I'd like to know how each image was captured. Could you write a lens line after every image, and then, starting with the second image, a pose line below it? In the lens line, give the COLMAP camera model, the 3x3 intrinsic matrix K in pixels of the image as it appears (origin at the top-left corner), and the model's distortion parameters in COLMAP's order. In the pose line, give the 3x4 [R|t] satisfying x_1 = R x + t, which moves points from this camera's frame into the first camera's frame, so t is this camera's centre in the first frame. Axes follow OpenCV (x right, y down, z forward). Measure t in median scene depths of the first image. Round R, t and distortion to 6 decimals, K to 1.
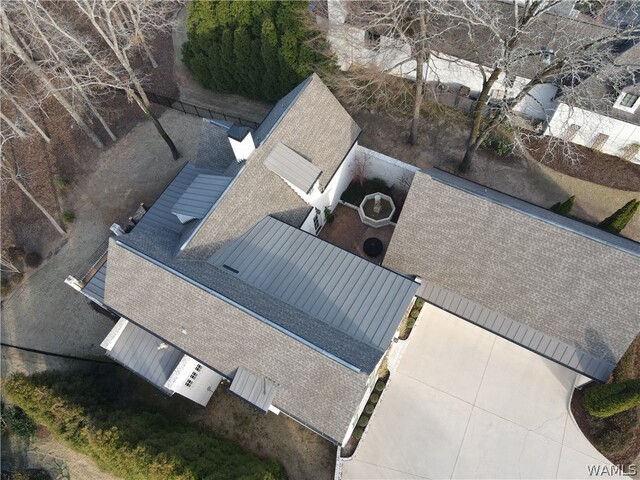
lens RADIAL K [[467.7, 0, 320.8], [0, 467.7, 233.3], [0, 0, 1]] dist [0.012486, 0.007943]
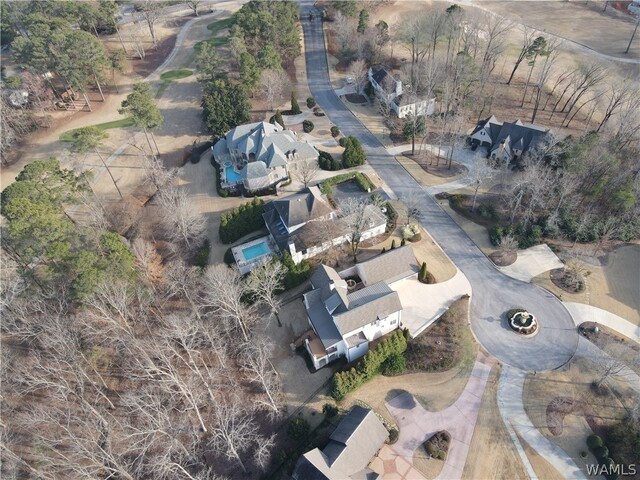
lens RADIAL K [[467.7, 0, 320.8], [0, 467.7, 233.3], [0, 0, 1]] dist [0.012486, 0.007943]
pose [[0.612308, -0.555050, 0.563025, -2.158290], [0.711632, 0.697194, -0.086605, -0.213794], [-0.344467, 0.453696, 0.821889, -2.376165]]
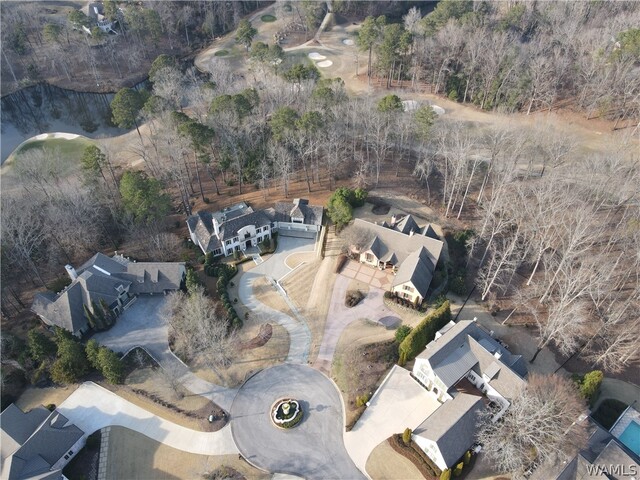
lens RADIAL K [[467.7, 0, 320.8], [0, 467.7, 233.3], [0, 0, 1]] dist [0.012486, 0.007943]
pose [[-0.371322, 0.706067, -0.602983, 1.779213], [-0.804849, 0.079045, 0.588192, -1.236689], [0.462966, 0.703719, 0.538927, -2.130783]]
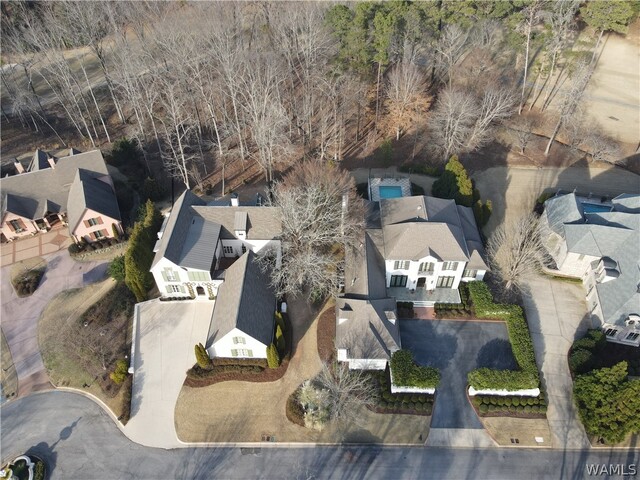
lens RADIAL K [[467.7, 0, 320.8], [0, 467.7, 233.3], [0, 0, 1]] dist [0.012486, 0.007943]
pose [[0.464619, 0.673360, -0.575079, 1.733166], [-0.790570, 0.607985, 0.073170, -0.657587], [0.398909, 0.420644, 0.814819, -0.942838]]
